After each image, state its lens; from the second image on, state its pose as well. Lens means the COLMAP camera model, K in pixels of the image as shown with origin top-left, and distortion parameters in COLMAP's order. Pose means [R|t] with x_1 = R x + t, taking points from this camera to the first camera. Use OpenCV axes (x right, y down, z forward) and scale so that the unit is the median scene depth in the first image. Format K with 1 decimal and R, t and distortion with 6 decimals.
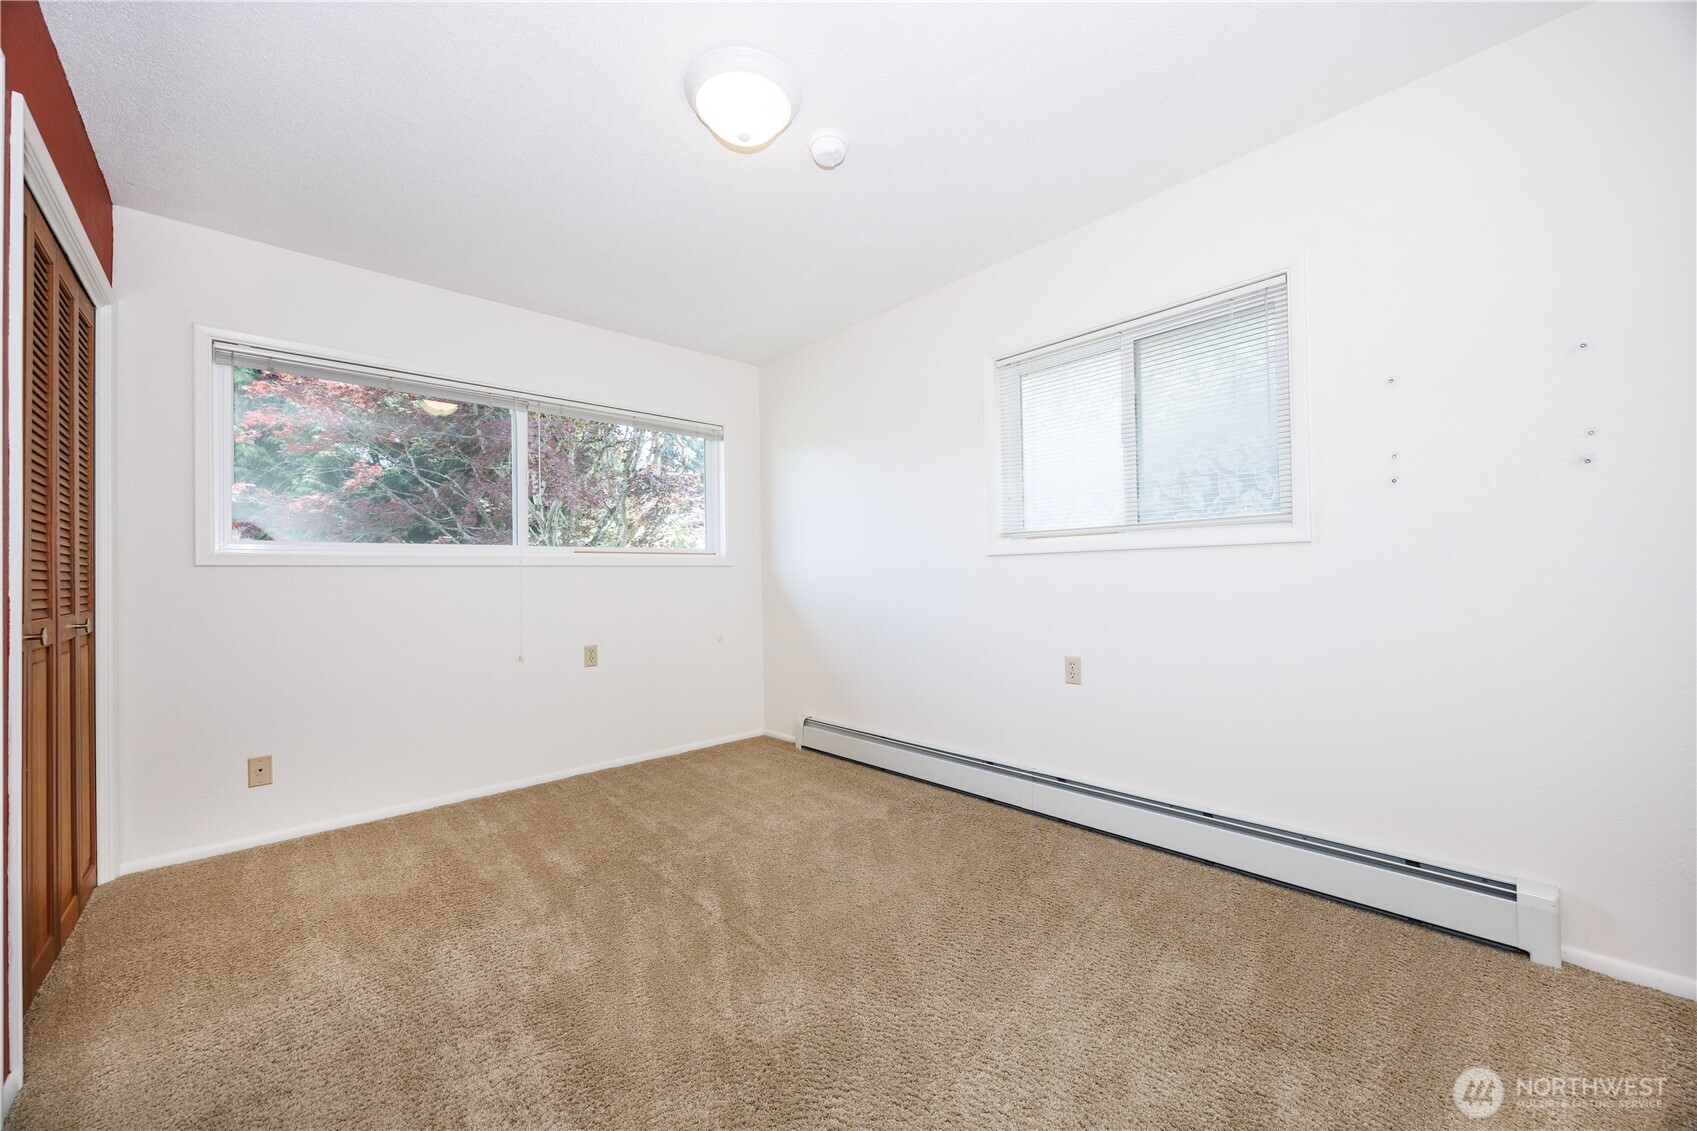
lens RADIAL K [[650.6, 0, 851.8], [0, 650.6, 571.2], [0, 0, 1]] dist [0.000467, 0.000072]
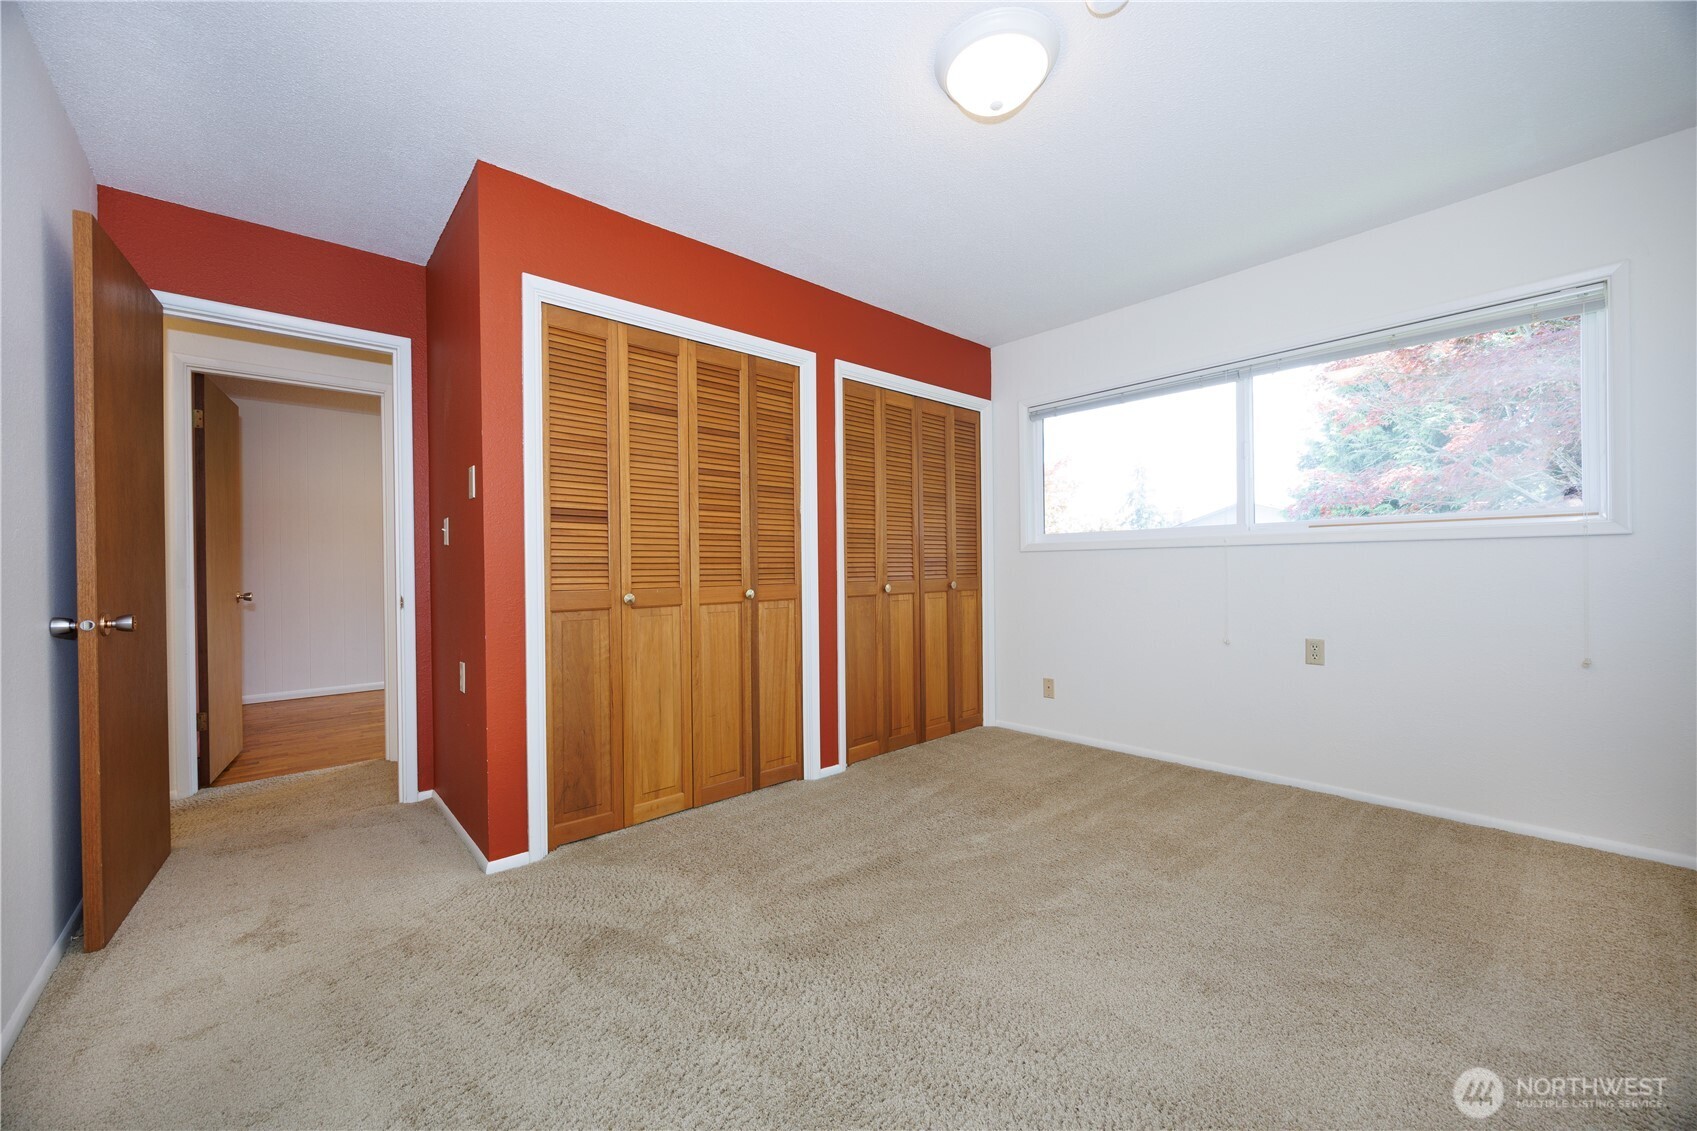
lens RADIAL K [[650.6, 0, 848.8], [0, 650.6, 569.5], [0, 0, 1]] dist [0.000467, 0.000072]
pose [[-0.023133, 0.017985, -0.999571, 0.475481], [0.022374, 0.999597, 0.017468, -0.003163], [0.999482, -0.021960, -0.023527, 0.461577]]
